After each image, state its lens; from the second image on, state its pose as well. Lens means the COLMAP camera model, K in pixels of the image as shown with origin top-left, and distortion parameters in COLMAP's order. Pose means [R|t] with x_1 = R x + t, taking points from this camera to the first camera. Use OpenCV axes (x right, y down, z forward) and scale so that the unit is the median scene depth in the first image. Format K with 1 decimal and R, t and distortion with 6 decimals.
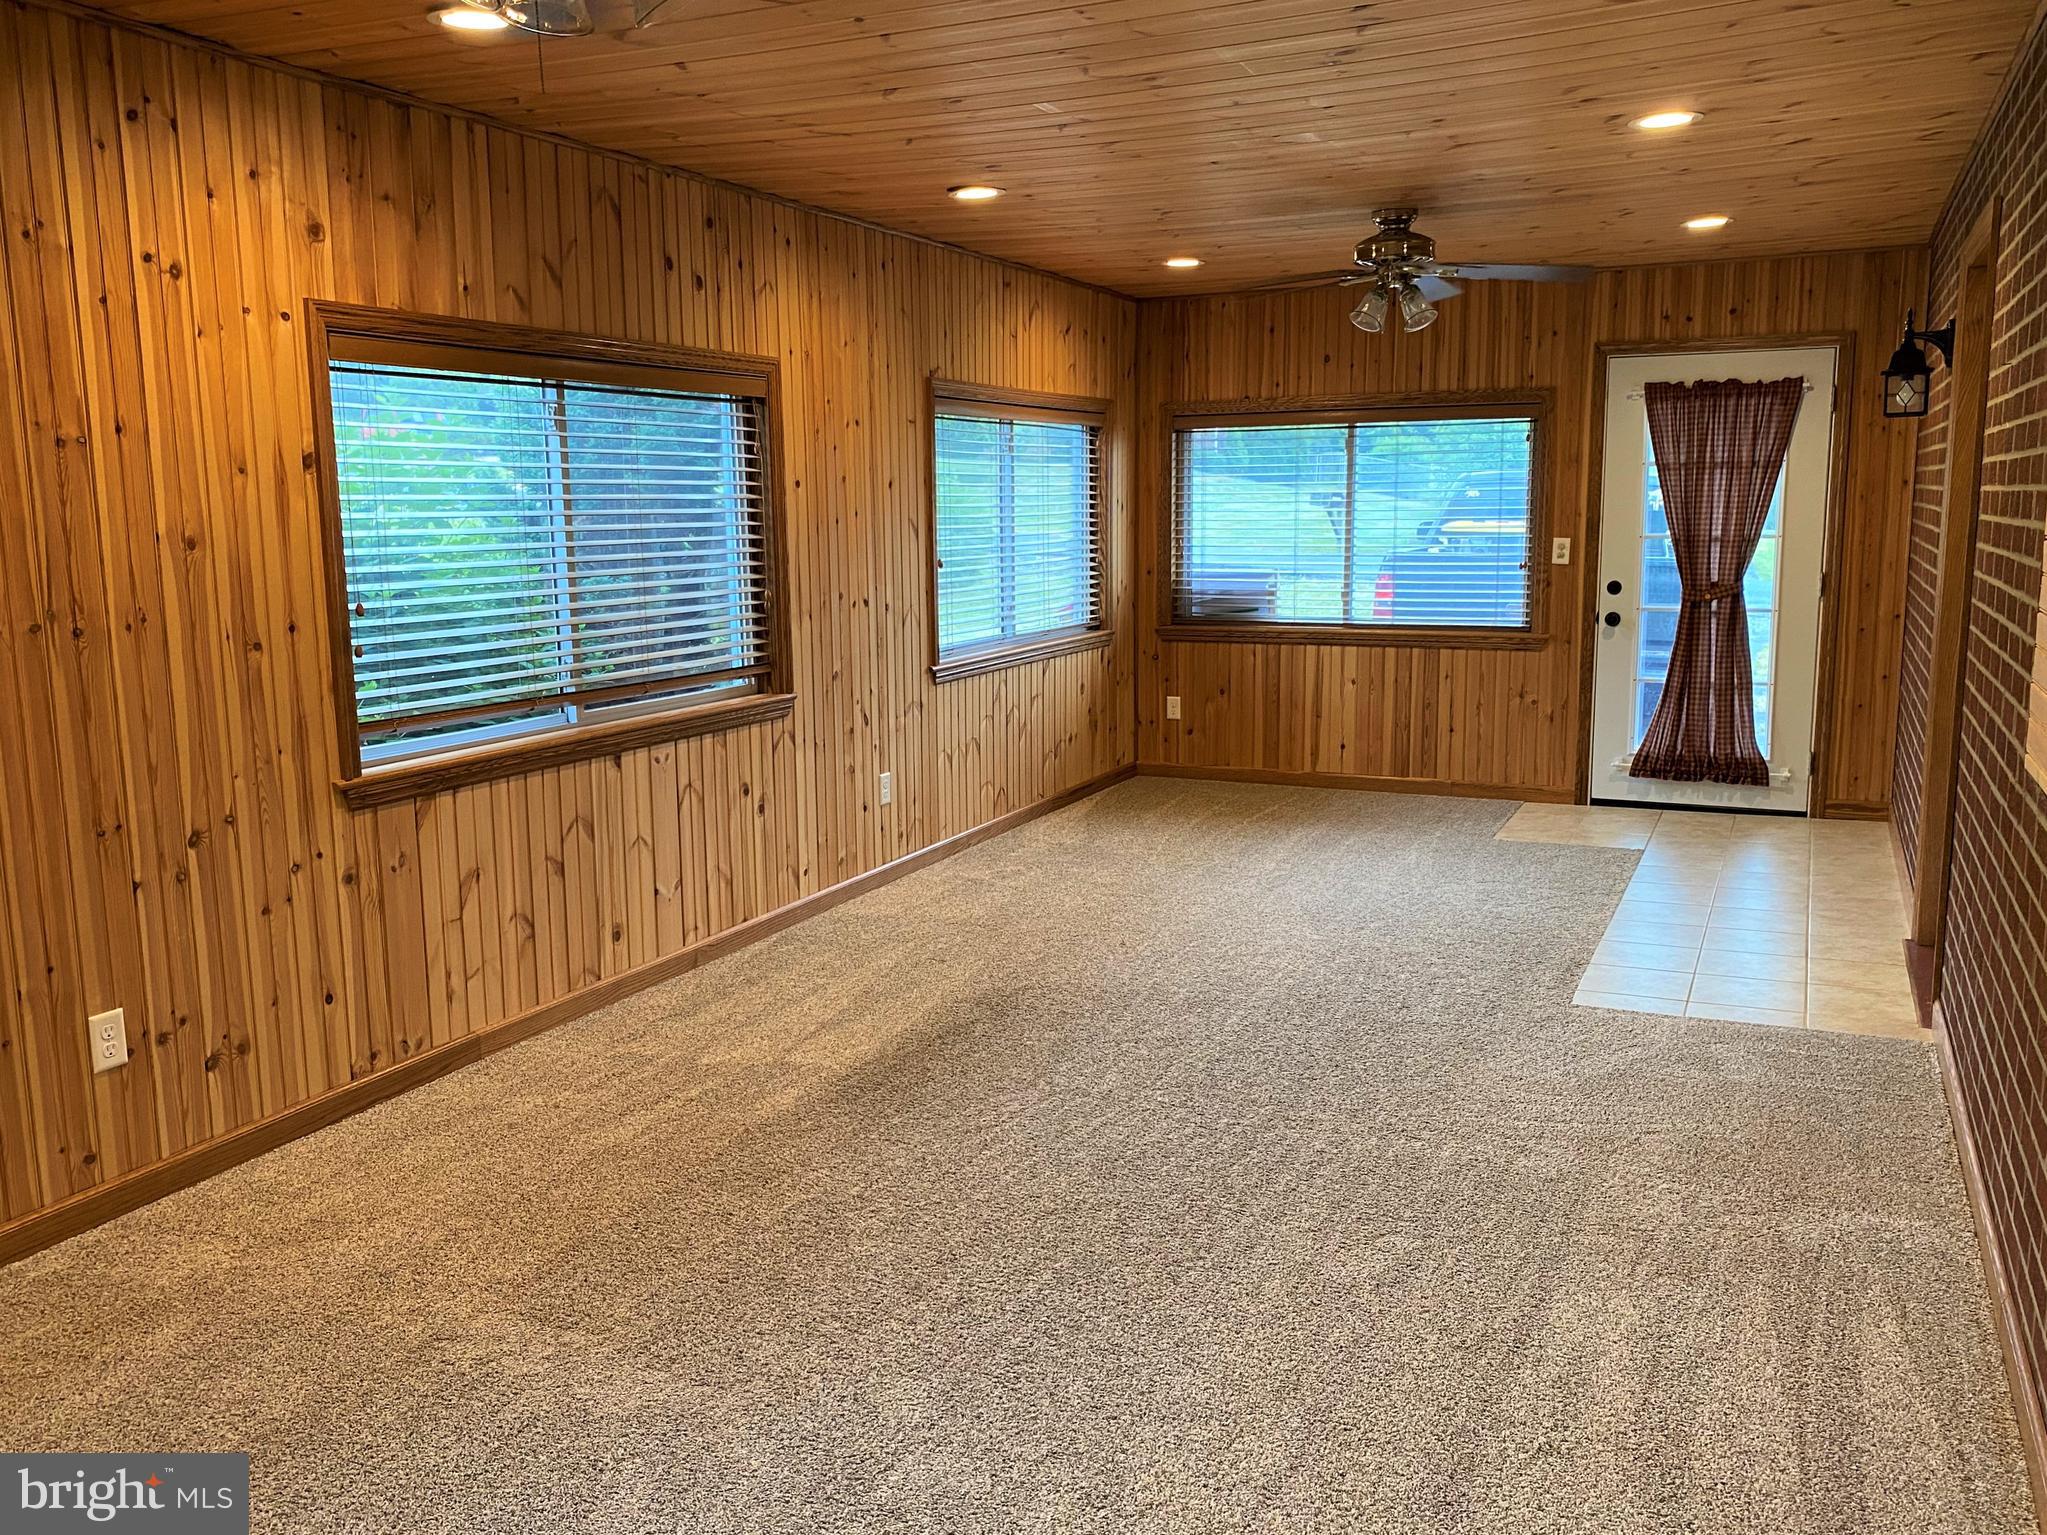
lens RADIAL K [[1601.3, 0, 1011.5], [0, 1601.3, 766.2], [0, 0, 1]] dist [0.045656, -0.043207]
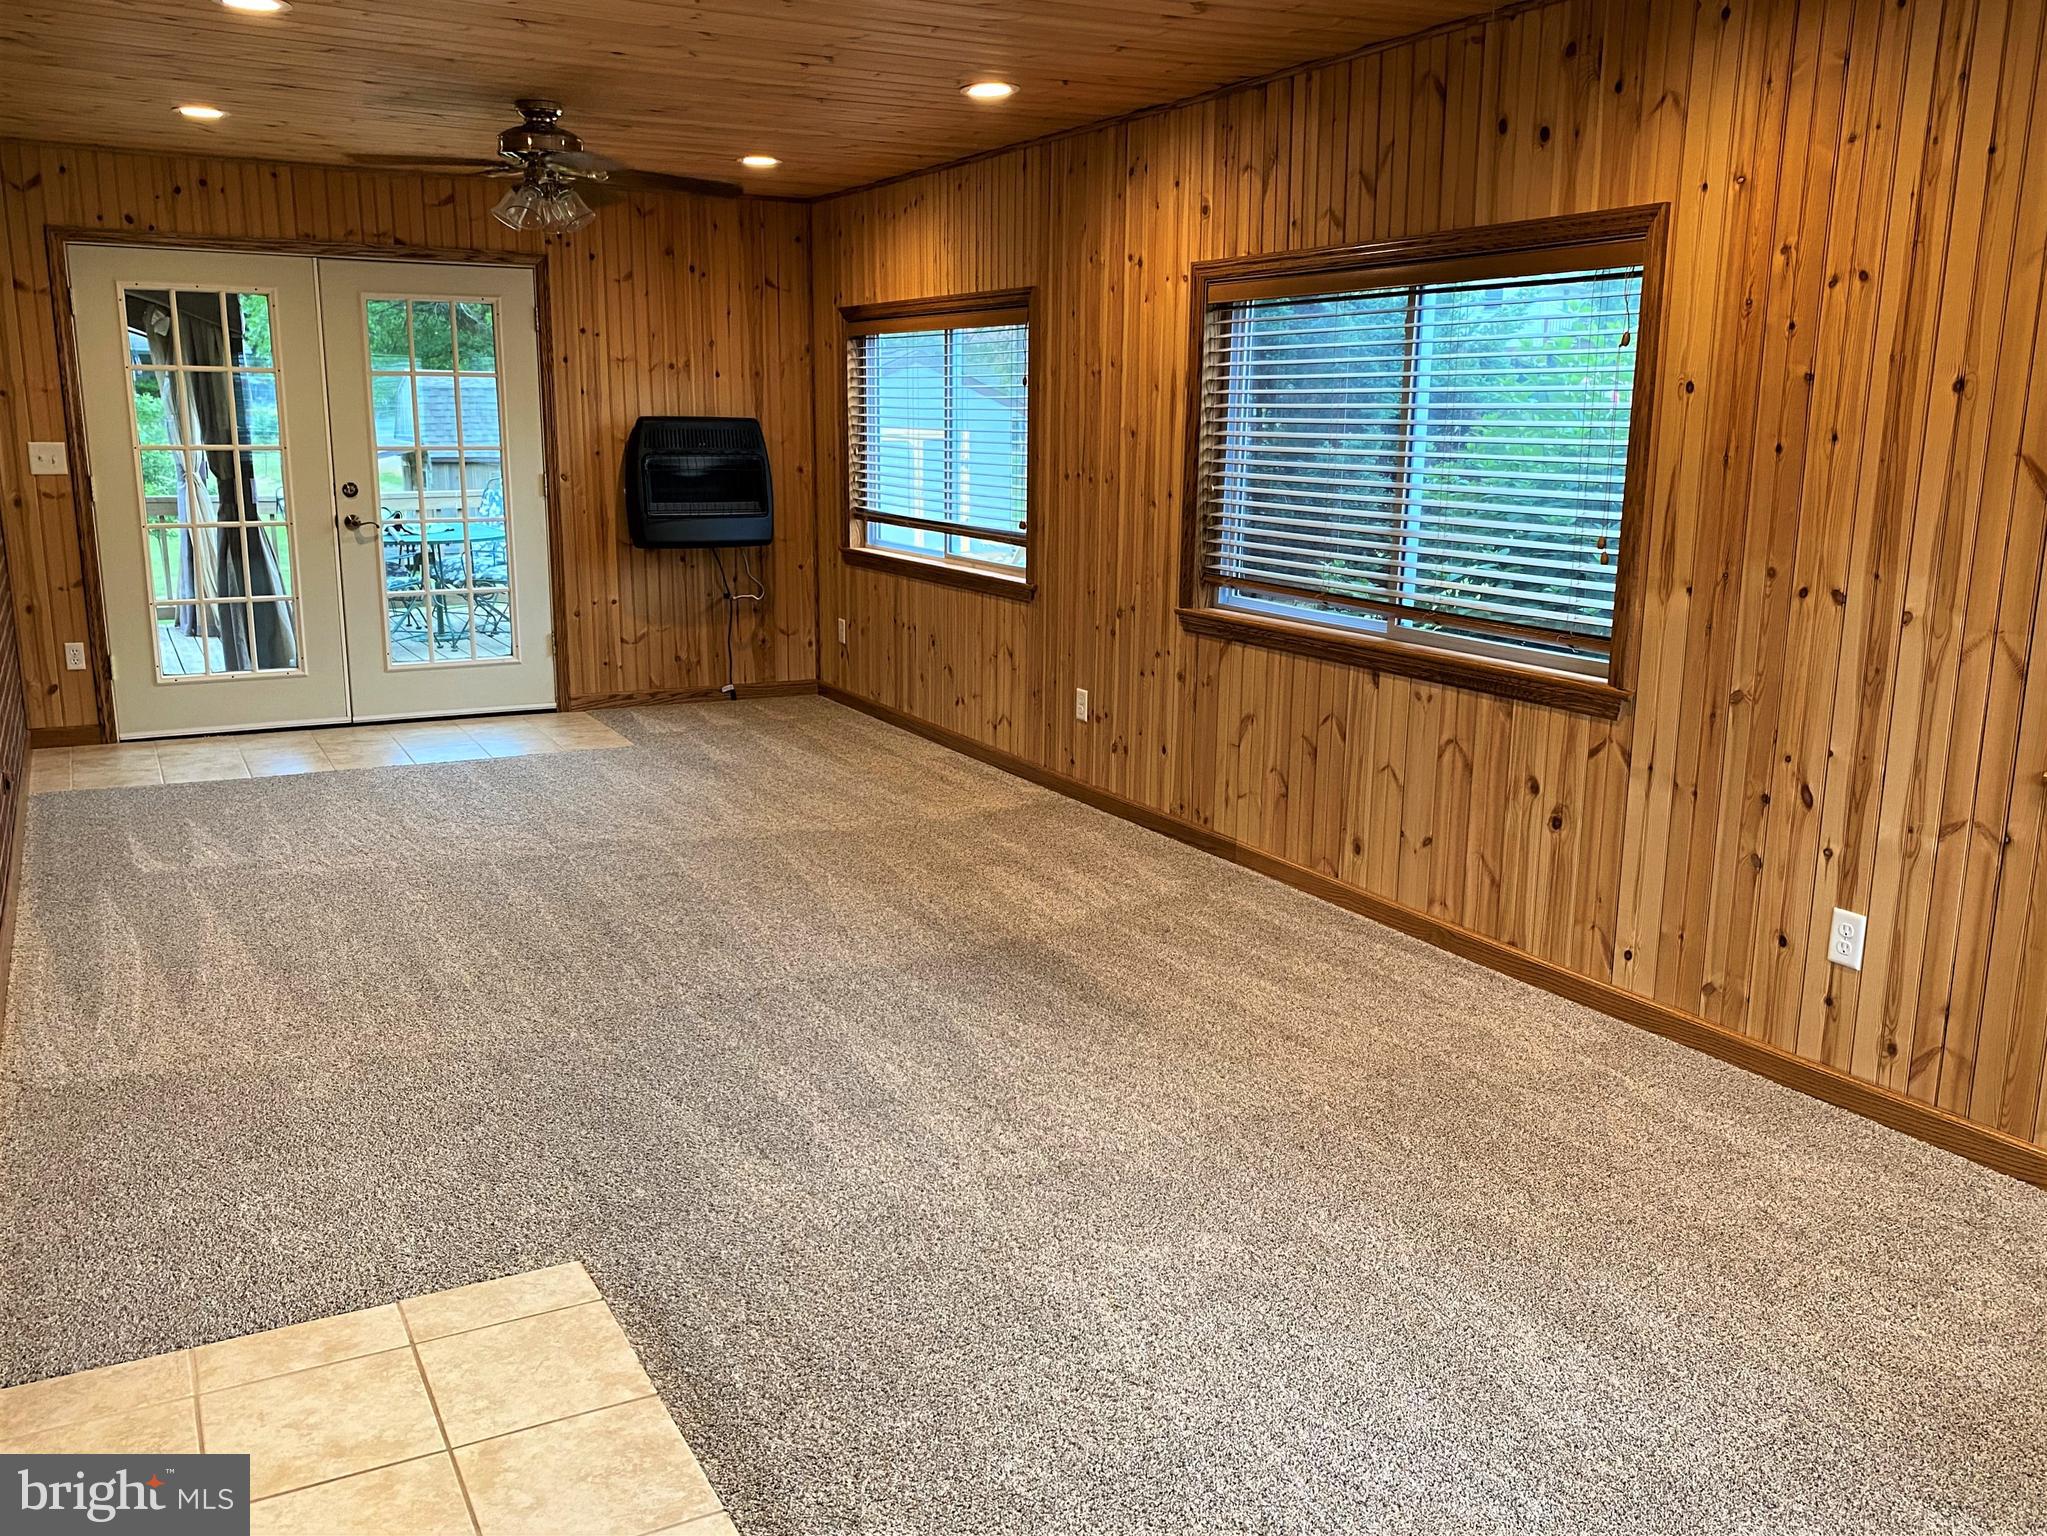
lens RADIAL K [[1601.3, 0, 1006.9], [0, 1601.3, 761.6], [0, 0, 1]] dist [0.045656, -0.043207]
pose [[-0.563242, 0.189351, -0.804304, 0.726142], [-0.134482, 0.939404, 0.315333, -0.250062], [0.815275, 0.285774, -0.503647, 1.411662]]
